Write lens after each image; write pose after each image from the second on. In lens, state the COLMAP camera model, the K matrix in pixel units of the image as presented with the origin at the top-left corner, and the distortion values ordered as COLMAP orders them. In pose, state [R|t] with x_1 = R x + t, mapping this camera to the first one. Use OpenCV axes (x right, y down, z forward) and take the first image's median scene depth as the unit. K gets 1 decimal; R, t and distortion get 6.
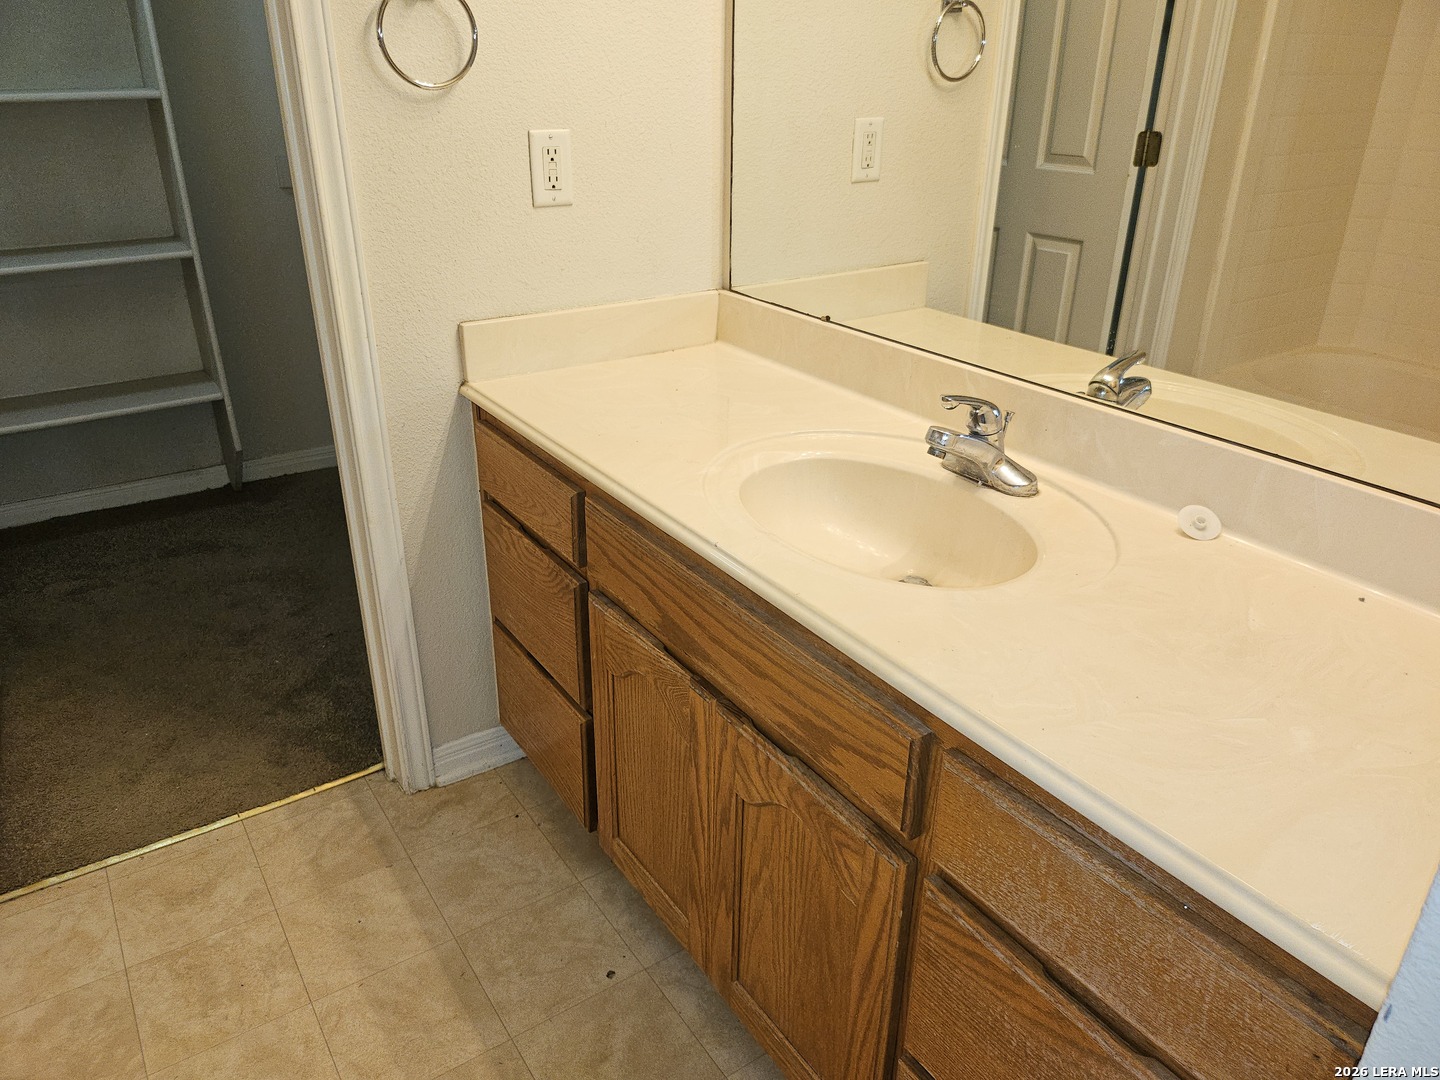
lens RADIAL K [[1025.2, 0, 672.3], [0, 1025.2, 586.1], [0, 0, 1]] dist [0.059065, -0.058304]
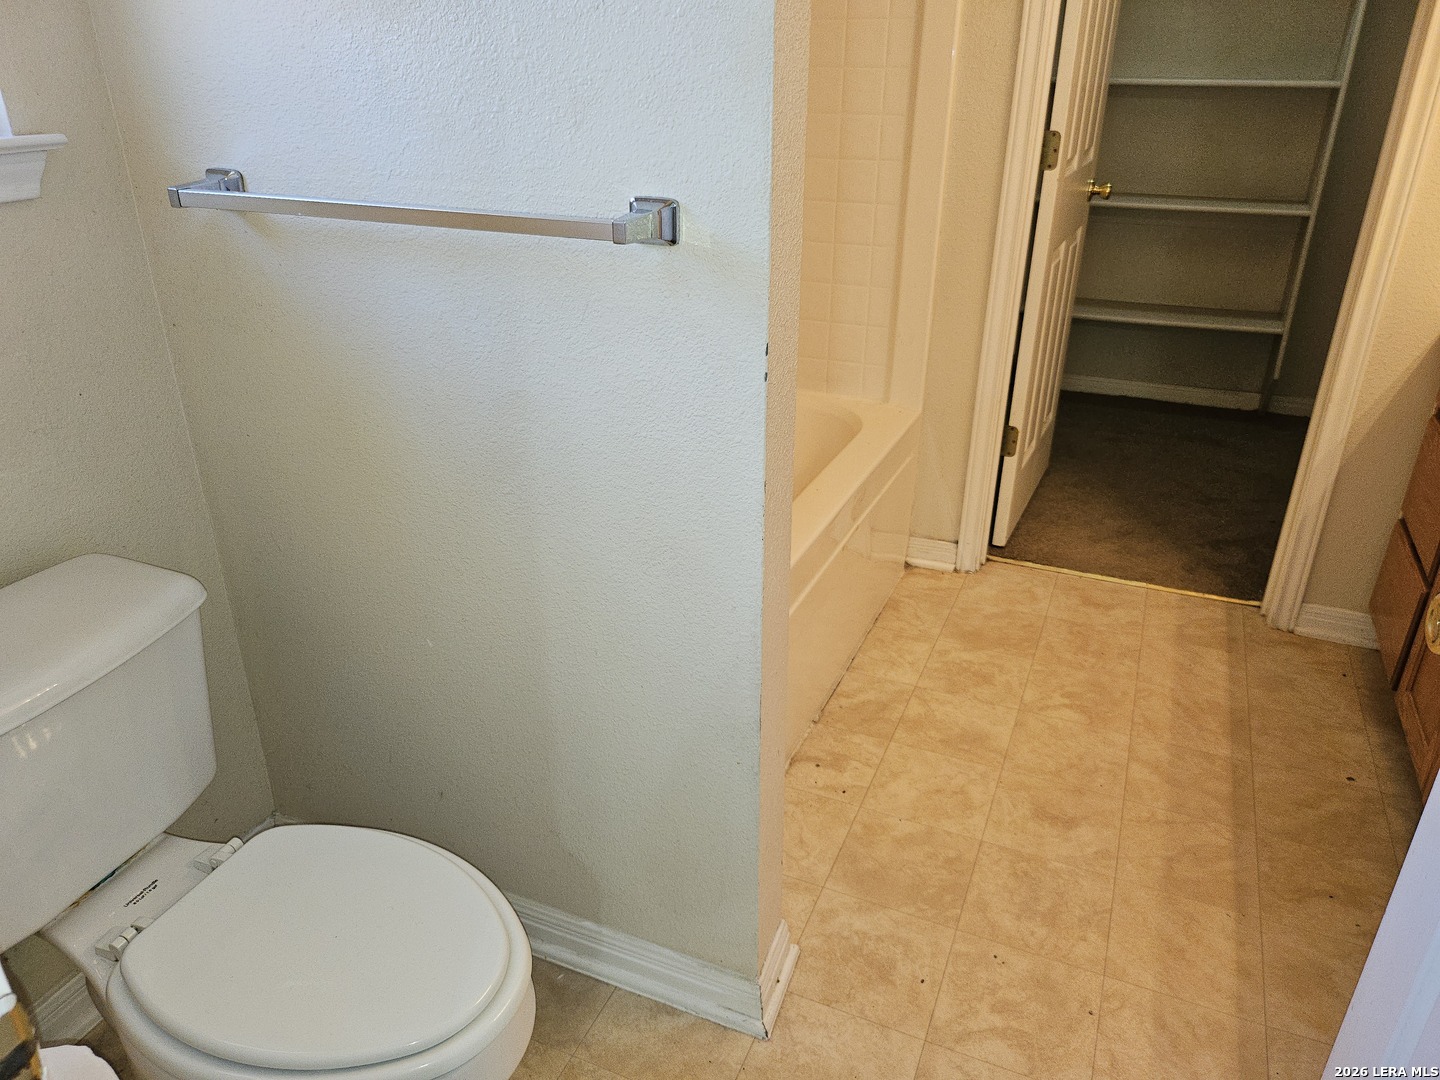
lens RADIAL K [[1013.3, 0, 716.0], [0, 1013.3, 540.7], [0, 0, 1]] dist [0.076816, -0.109776]
pose [[0.566370, 0.366089, -0.738379, 0.262585], [-0.398840, 0.905777, 0.143157, 0.195113], [0.721215, 0.213415, 0.659016, -0.372875]]
